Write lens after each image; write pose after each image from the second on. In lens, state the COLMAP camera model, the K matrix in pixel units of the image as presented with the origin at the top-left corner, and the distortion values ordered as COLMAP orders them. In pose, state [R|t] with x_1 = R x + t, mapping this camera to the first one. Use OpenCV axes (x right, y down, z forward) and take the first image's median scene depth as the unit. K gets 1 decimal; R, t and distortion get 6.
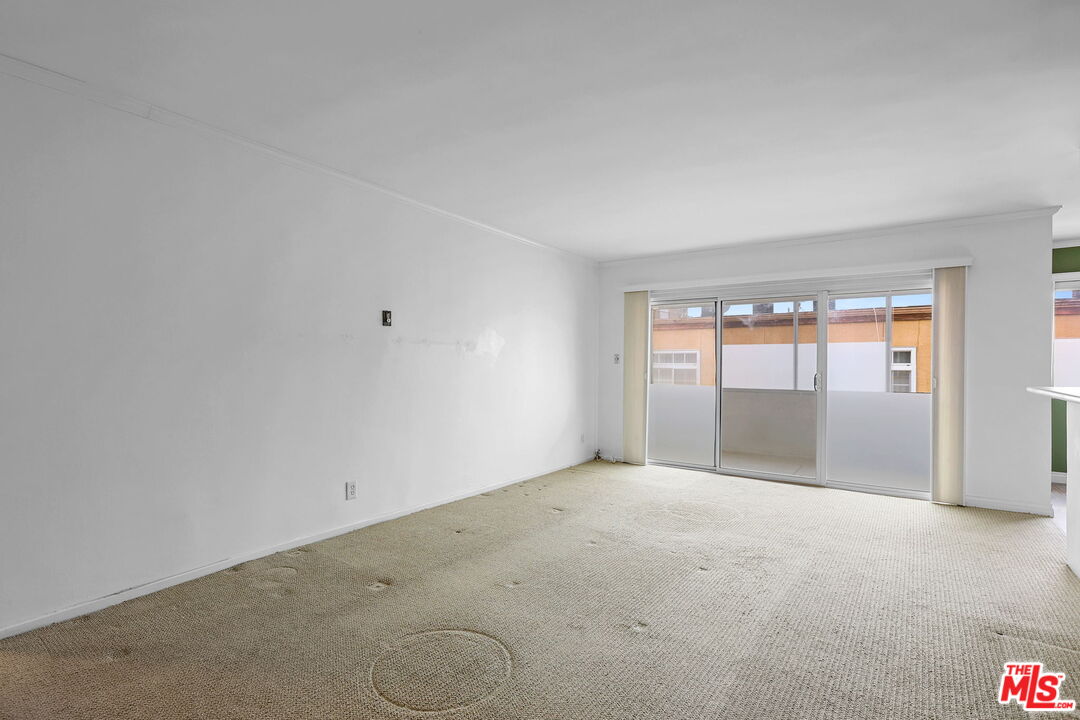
lens RADIAL K [[533.3, 0, 575.8], [0, 533.3, 384.9], [0, 0, 1]] dist [0.003370, 0.000622]
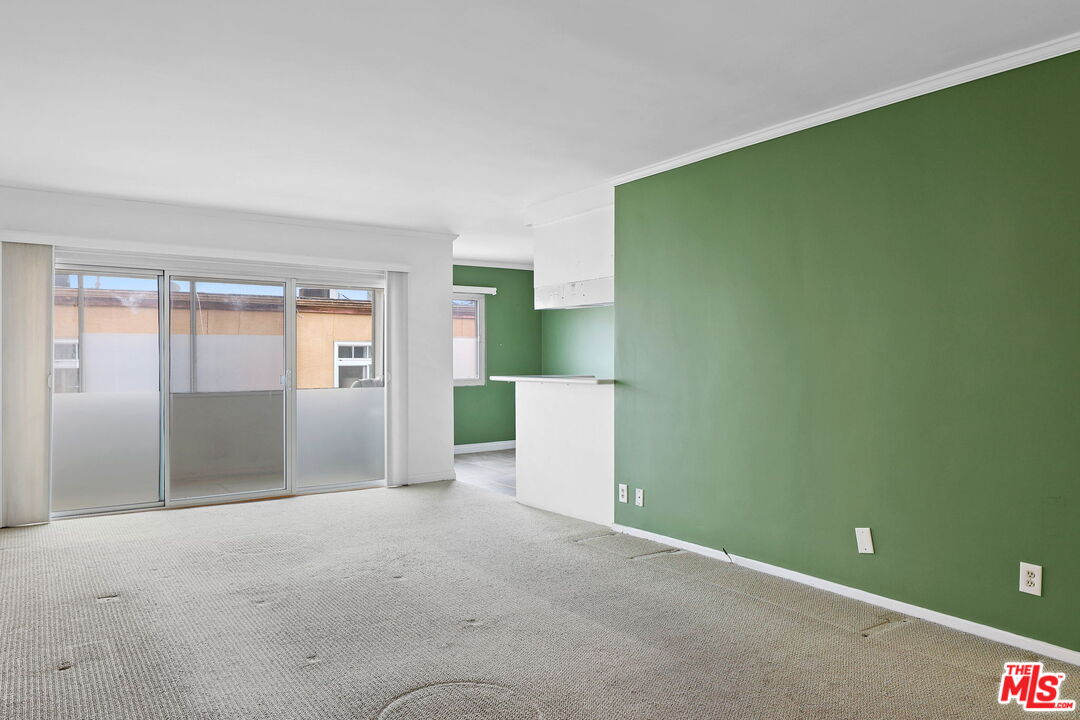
lens RADIAL K [[710.6, 0, 540.9], [0, 710.6, 356.8], [0, 0, 1]] dist [-0.005340, 0.000827]
pose [[0.344338, -0.002203, 0.938843, -0.570616], [0.044202, 0.998926, -0.013868, -0.008640], [-0.937805, 0.046274, 0.344066, 0.215598]]
